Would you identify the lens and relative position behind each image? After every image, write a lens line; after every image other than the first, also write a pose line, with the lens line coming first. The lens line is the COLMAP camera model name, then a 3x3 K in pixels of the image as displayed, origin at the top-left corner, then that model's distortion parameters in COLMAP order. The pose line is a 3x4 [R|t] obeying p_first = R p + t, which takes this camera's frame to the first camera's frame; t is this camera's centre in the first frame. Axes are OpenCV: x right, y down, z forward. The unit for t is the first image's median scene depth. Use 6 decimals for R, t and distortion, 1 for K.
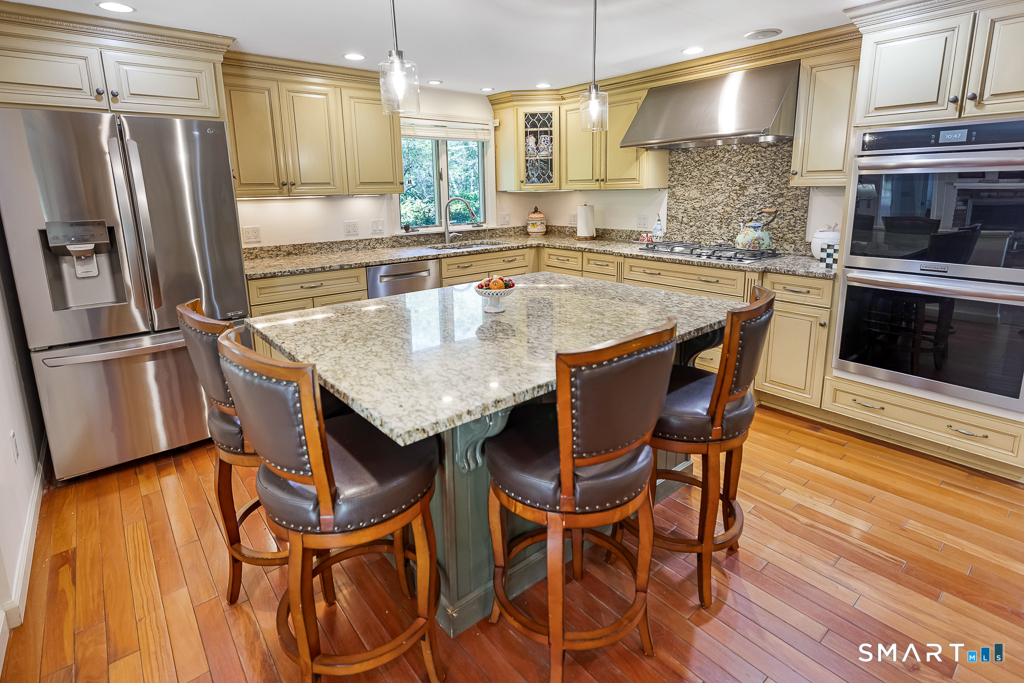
lens RADIAL K [[501.2, 0, 497.6], [0, 501.2, 277.2], [0, 0, 1]] dist [-0.000323, -0.000380]
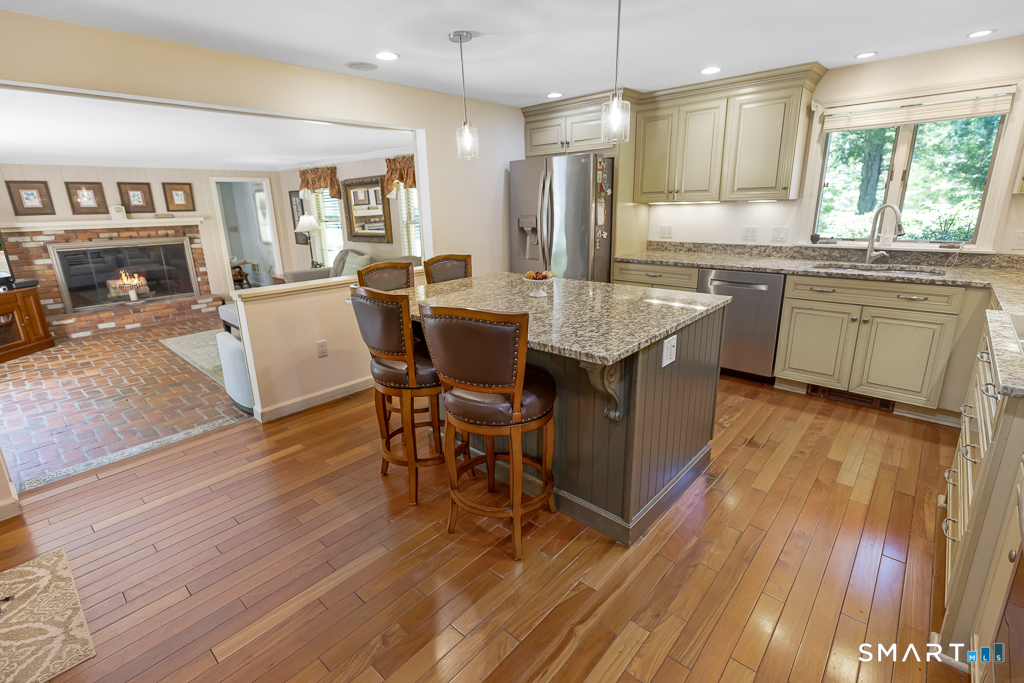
lens RADIAL K [[470.2, 0, 509.9], [0, 470.2, 331.9], [0, 0, 1]] dist [0.002828, -0.000270]
pose [[0.159482, 0.275087, -0.948099, 0.612978], [-0.150726, 0.955917, 0.252002, -0.074642], [0.975626, 0.102714, 0.193915, 0.354820]]
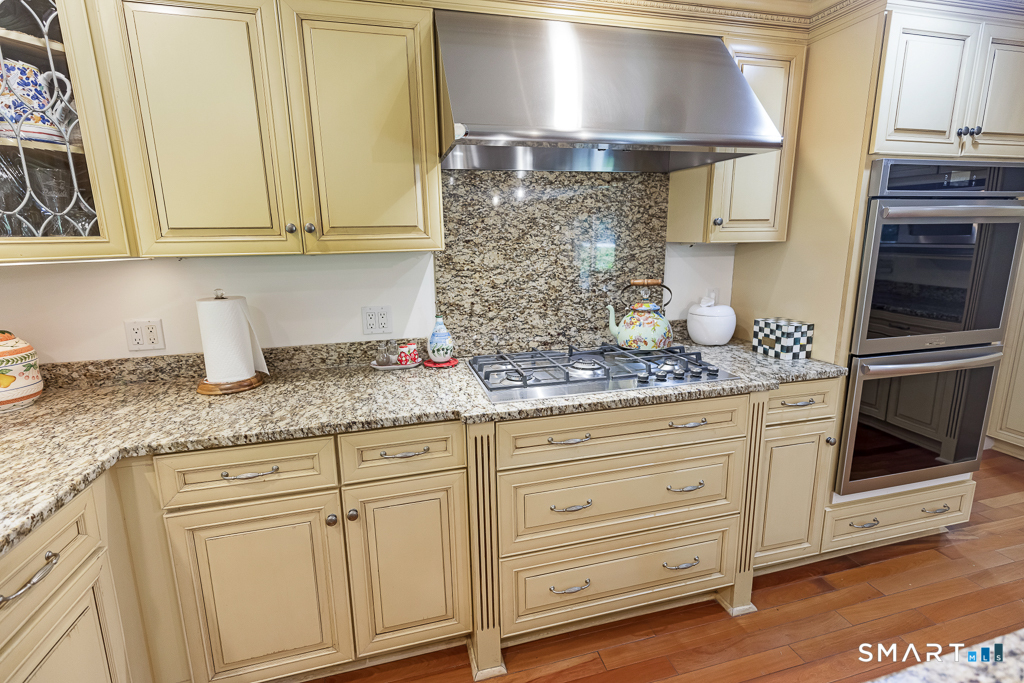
lens RADIAL K [[470.2, 0, 509.9], [0, 470.2, 331.9], [0, 0, 1]] dist [0.002828, -0.000270]
pose [[0.414773, -0.165538, 0.894741, -0.059953], [0.171589, 0.979900, 0.101751, -0.134142], [-0.893600, 0.111324, 0.434840, 0.752359]]
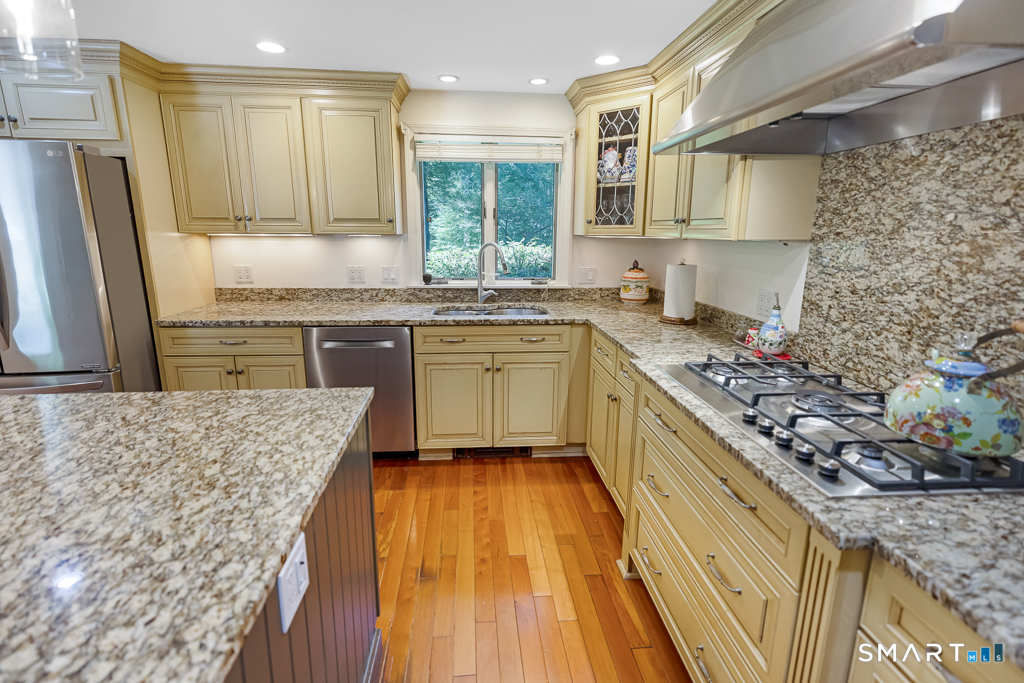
lens RADIAL K [[470.2, 0, 509.9], [0, 470.2, 331.9], [0, 0, 1]] dist [0.002828, -0.000270]
pose [[0.830904, 0.143200, -0.537673, 0.360304], [-0.119700, 0.989693, 0.078607, -0.096540], [0.543388, -0.000955, 0.839481, 0.488591]]
